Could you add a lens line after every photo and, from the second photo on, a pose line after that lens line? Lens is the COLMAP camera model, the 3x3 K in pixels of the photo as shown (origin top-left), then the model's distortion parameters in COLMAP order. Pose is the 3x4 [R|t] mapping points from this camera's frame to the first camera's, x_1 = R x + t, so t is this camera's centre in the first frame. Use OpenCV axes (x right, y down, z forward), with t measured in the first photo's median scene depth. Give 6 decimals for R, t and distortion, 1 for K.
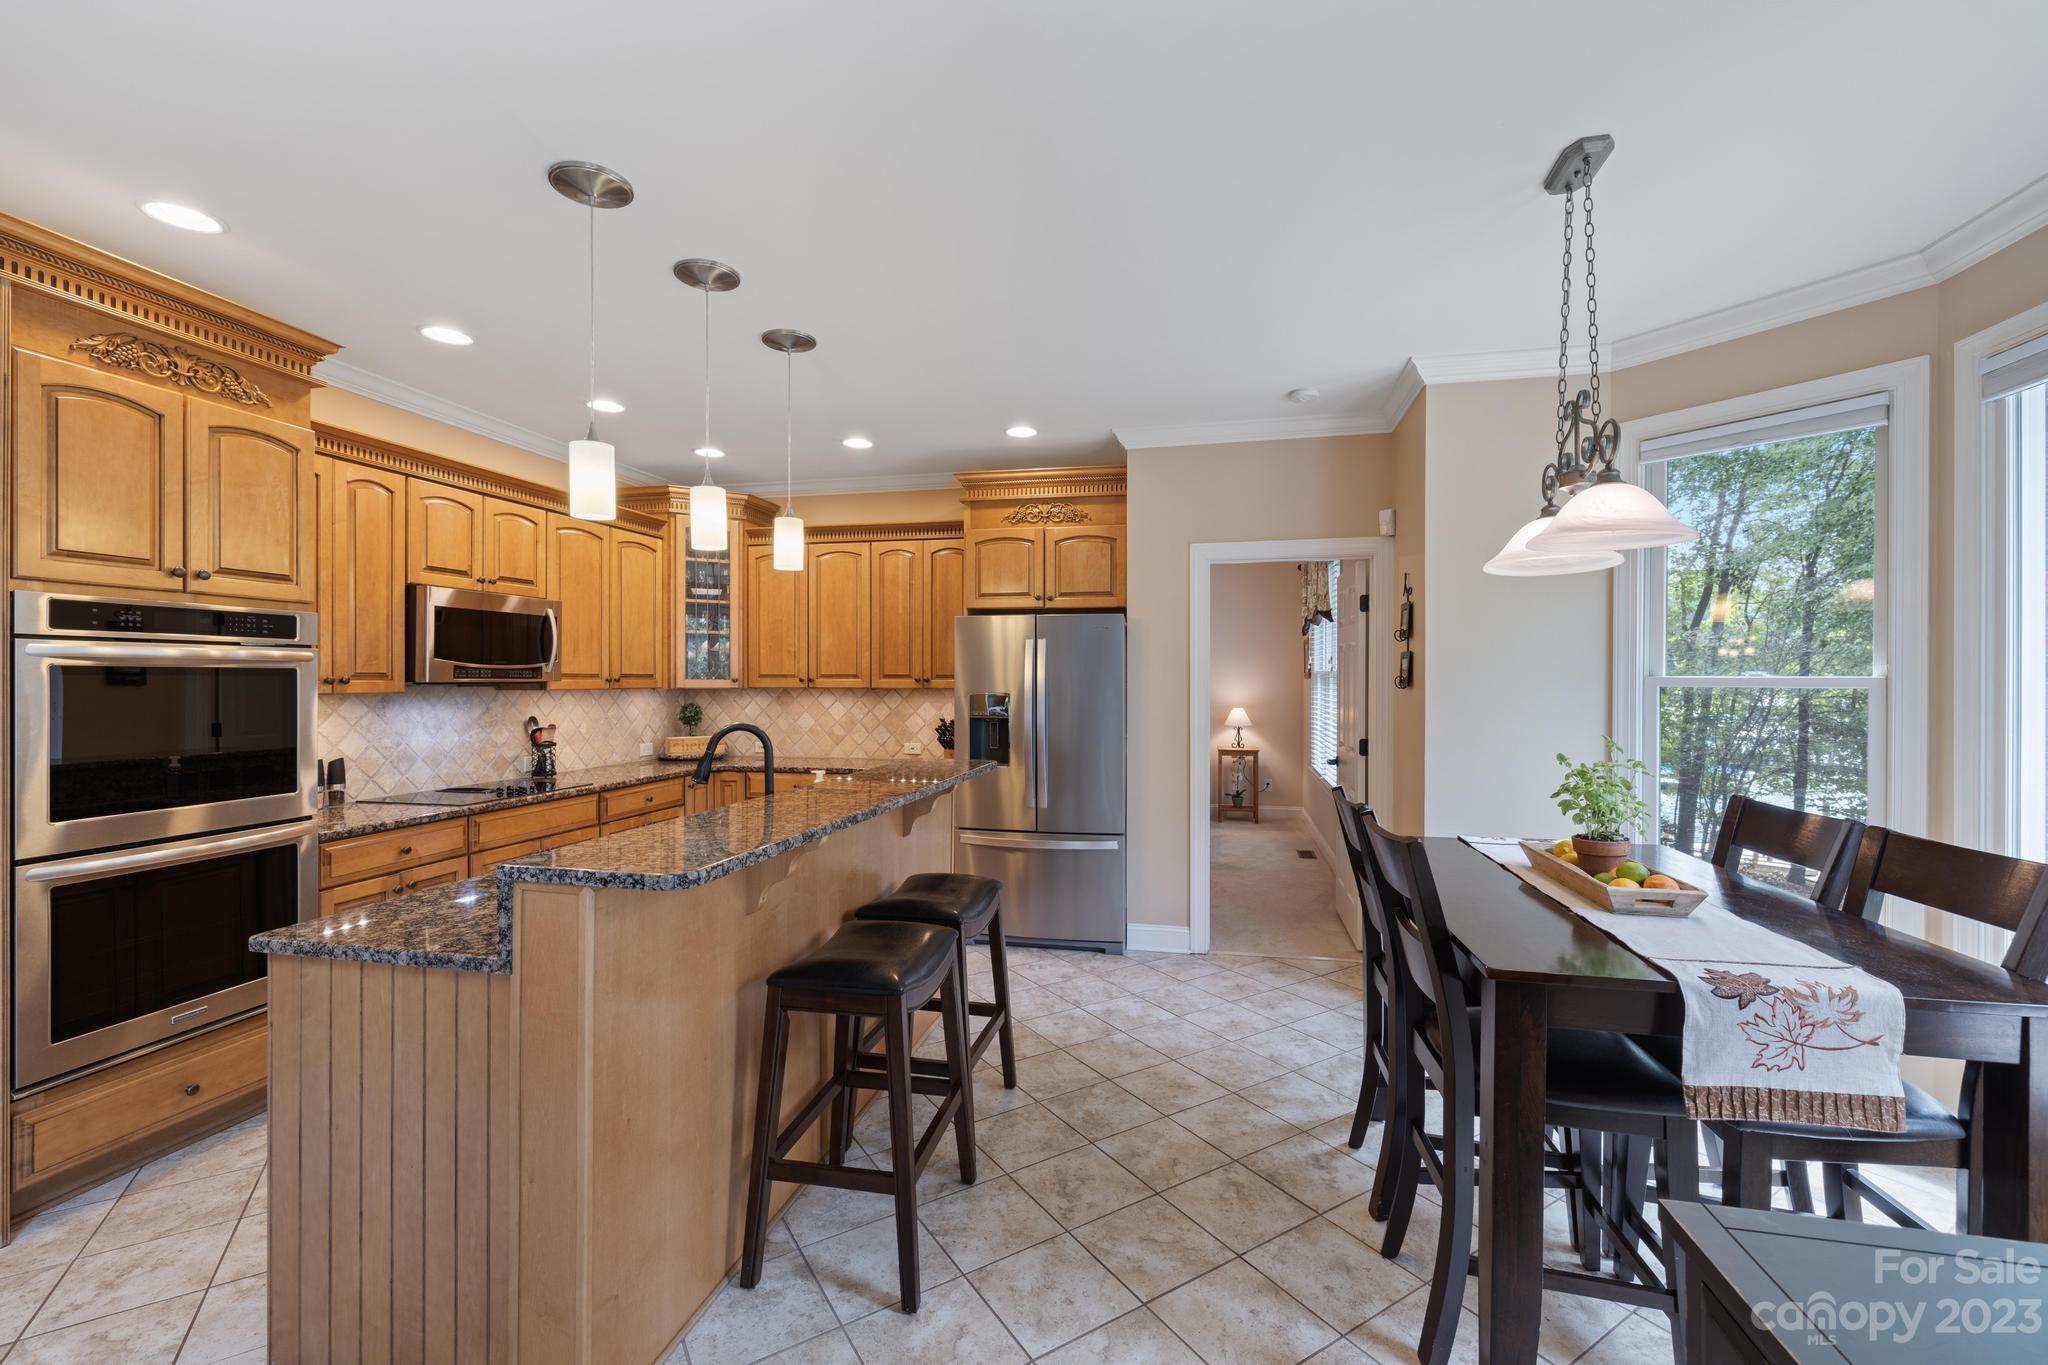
lens RADIAL K [[863.9, 0, 1025.2], [0, 863.9, 679.5], [0, 0, 1]] dist [0.001797, 0.000167]
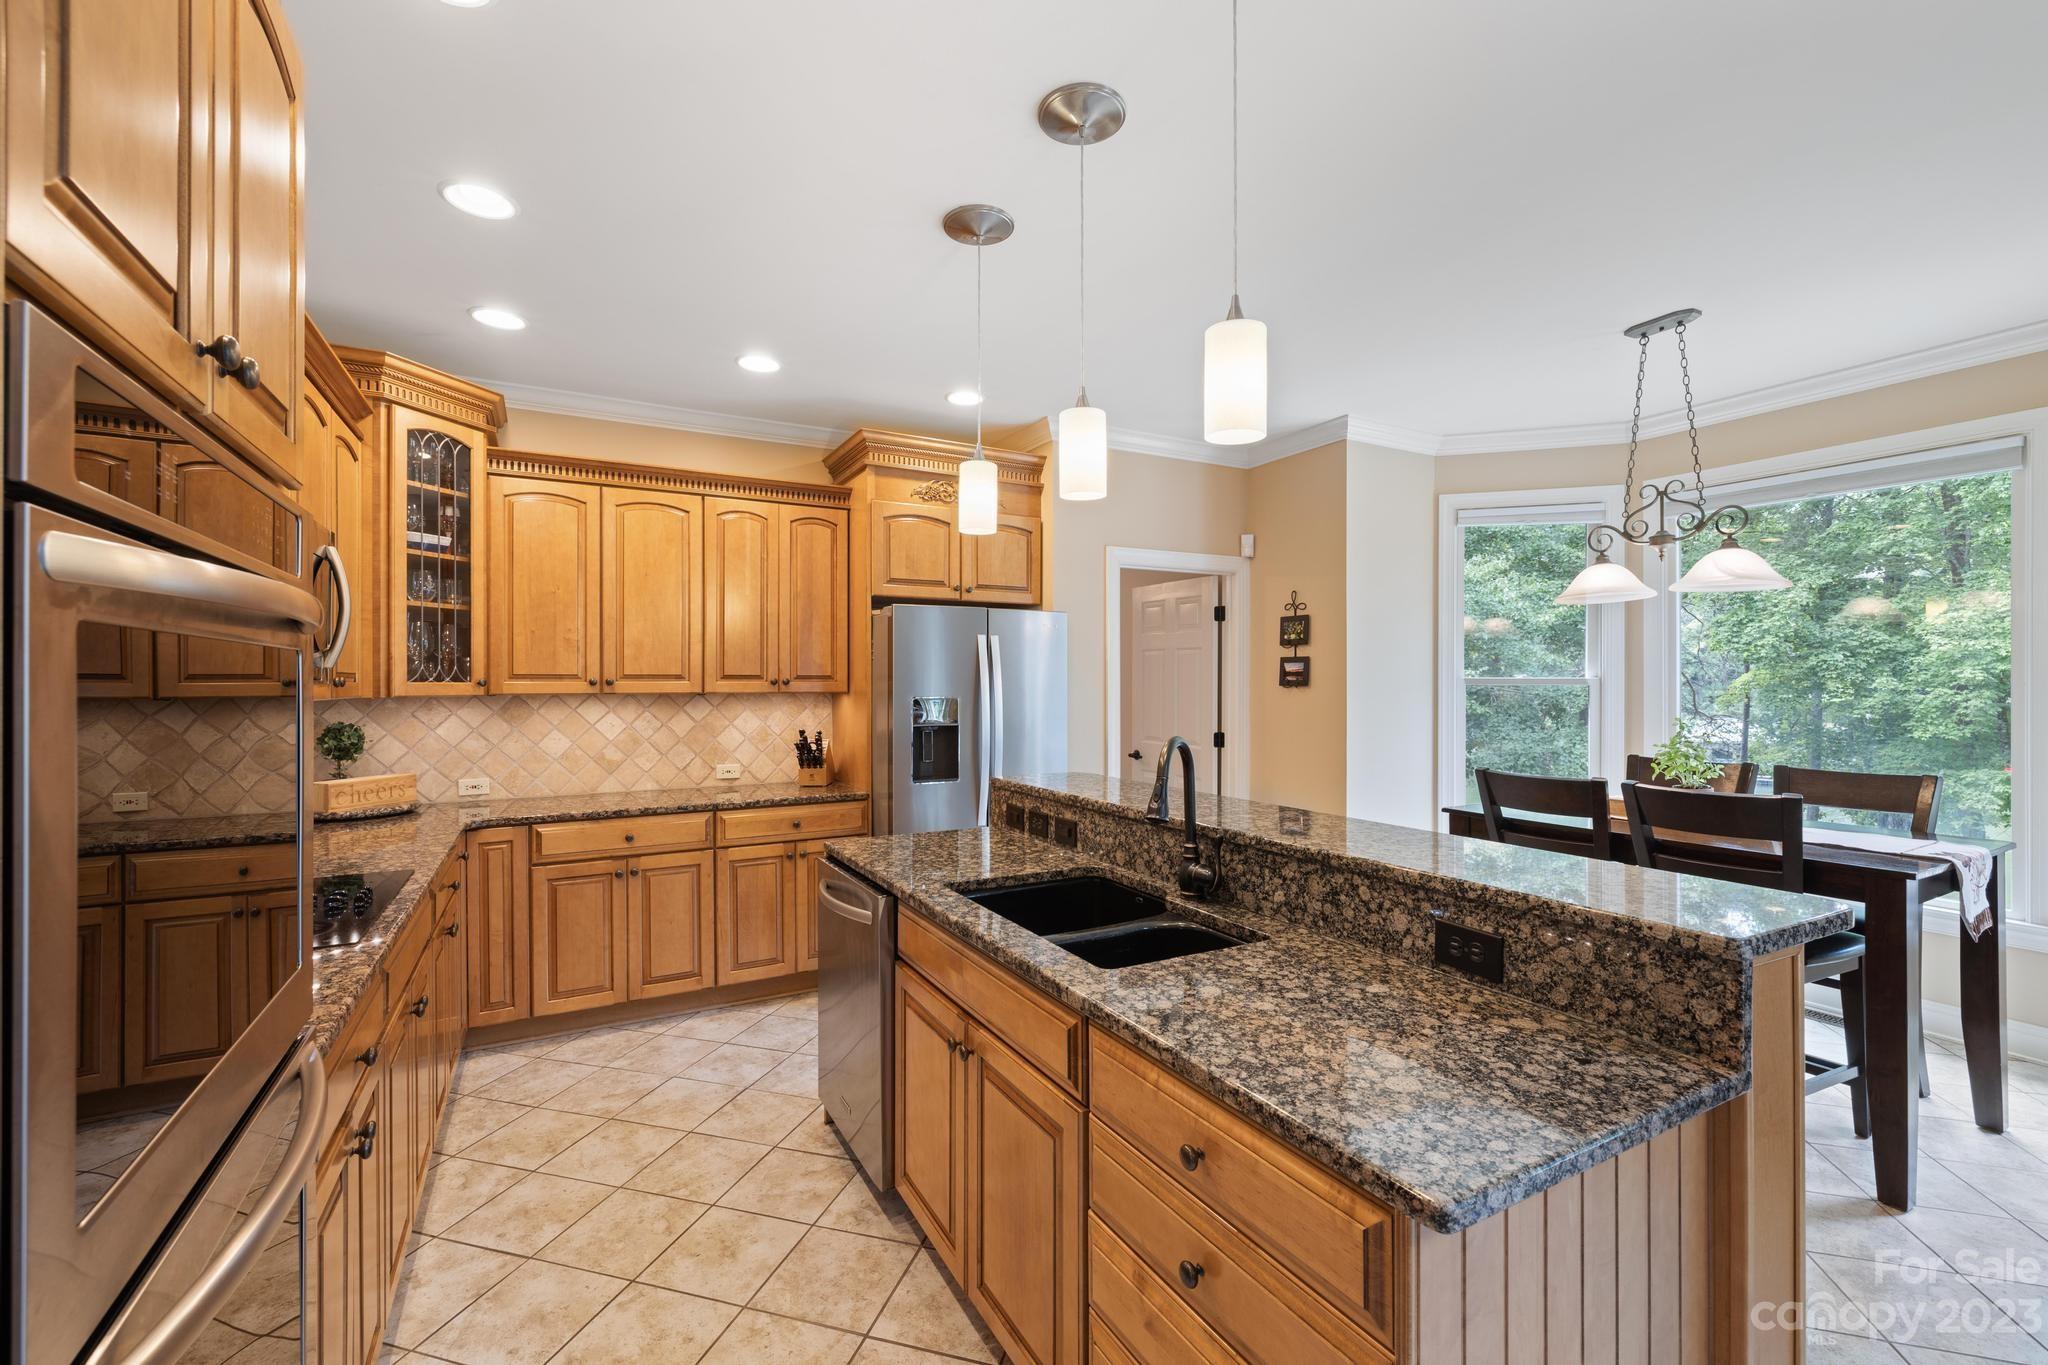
lens RADIAL K [[859.7, 0, 1023.6], [0, 859.7, 681.0], [0, 0, 1]] dist [0.000030, 0.000265]
pose [[0.745636, -0.001755, 0.666351, -0.548926], [0.003254, 0.999994, -0.001007, 0.001404], [-0.666345, 0.002919, 0.745637, 0.315093]]
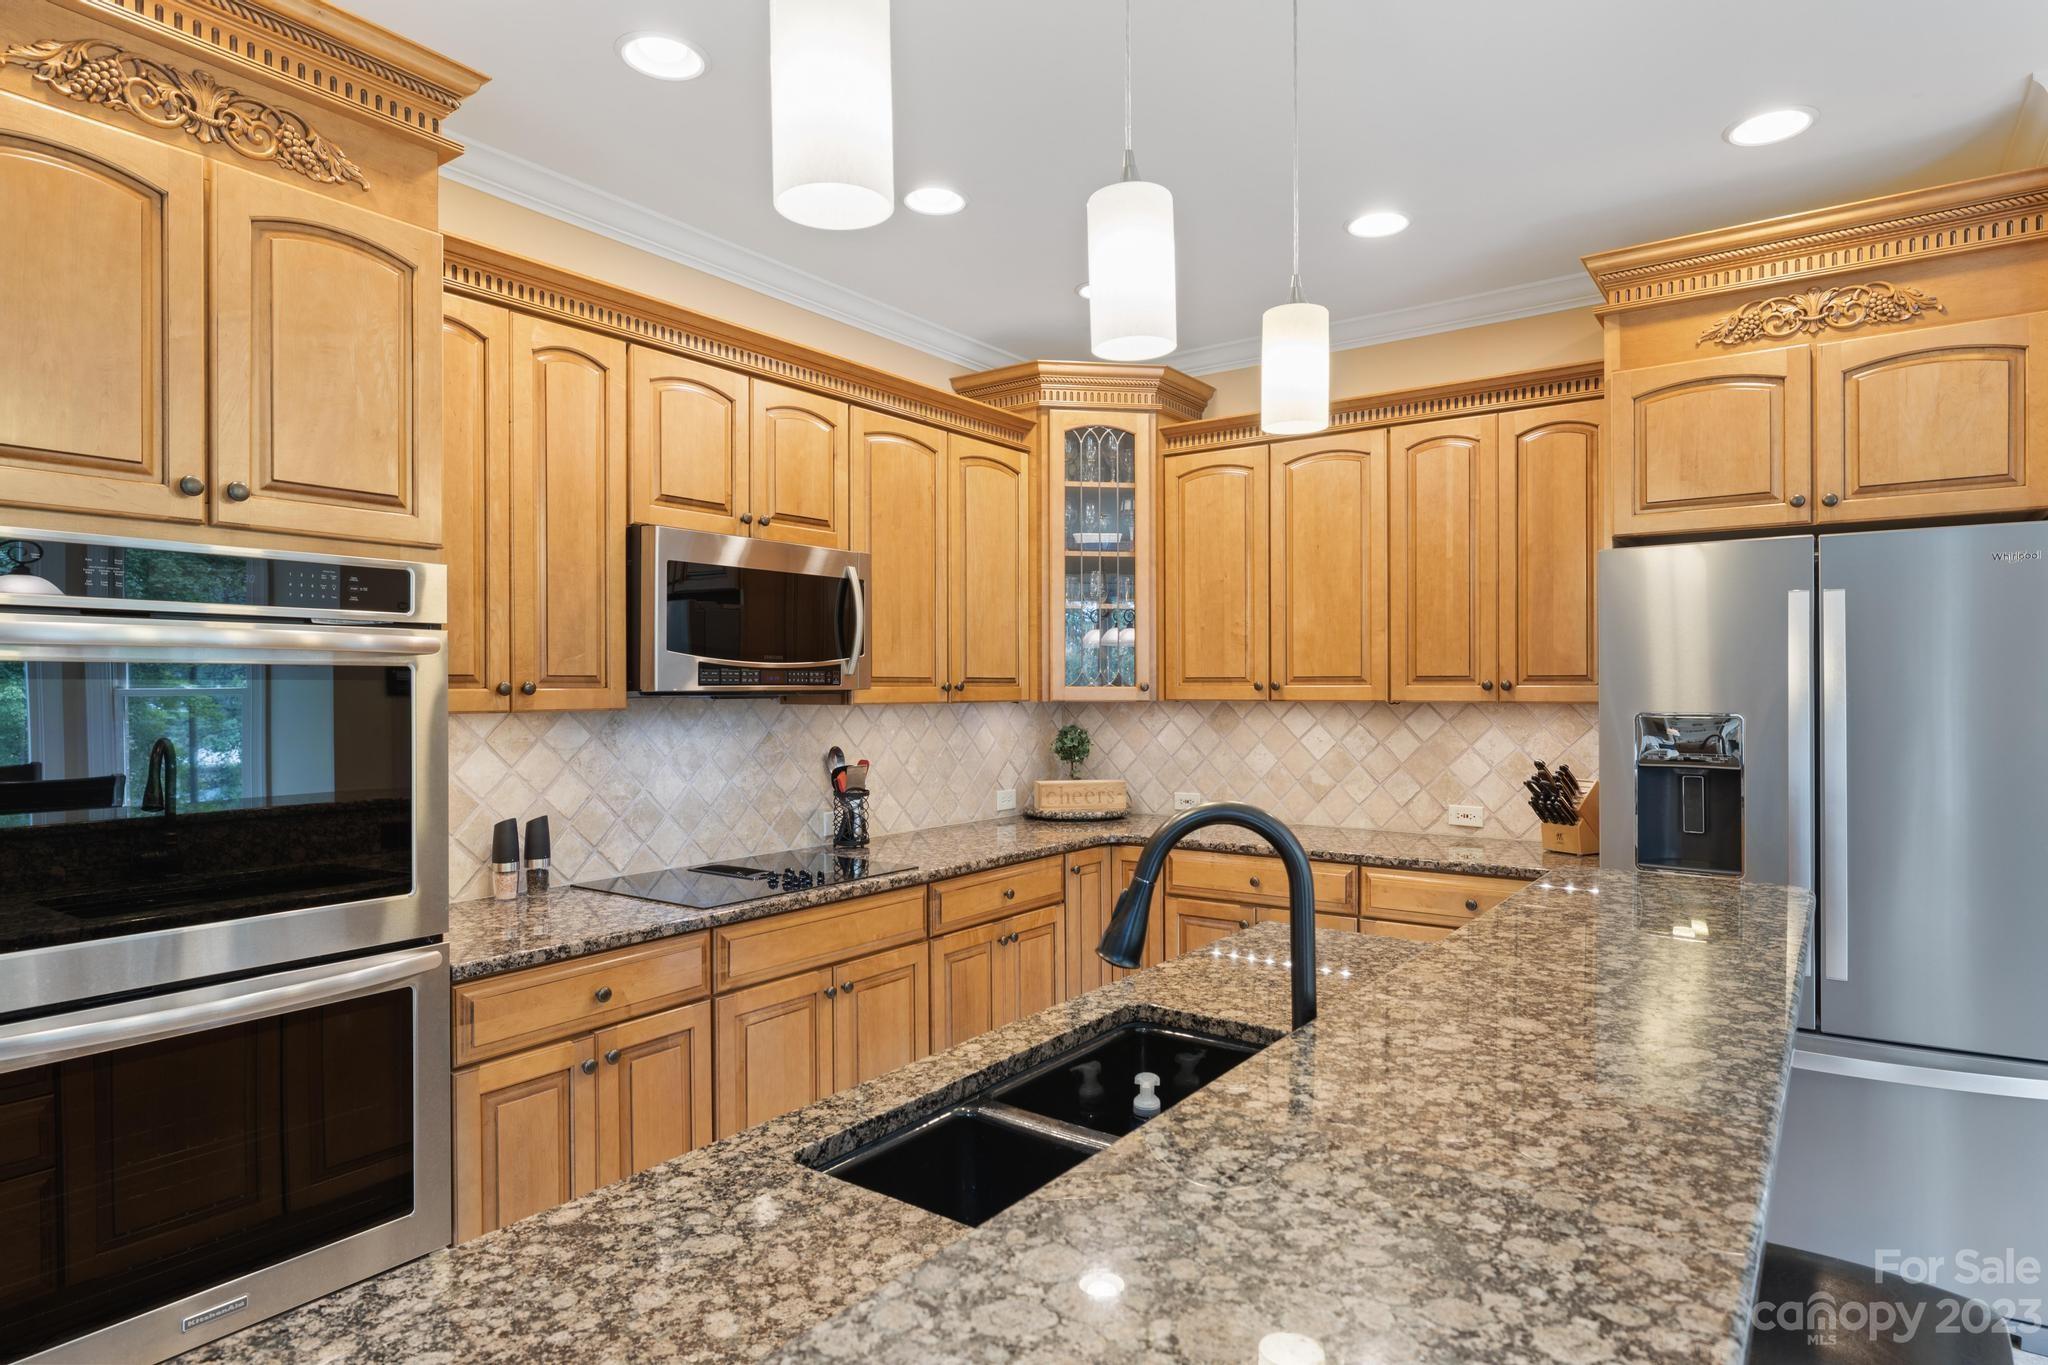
lens RADIAL K [[1136.2, 0, 1030.1], [0, 1136.2, 686.6], [0, 0, 1]] dist [0.002836, 0.000614]
pose [[0.921334, -0.003309, -0.388757, -0.130121], [0.002936, 0.999994, -0.001555, 0.001474], [0.388760, 0.000292, 0.921339, 0.315415]]
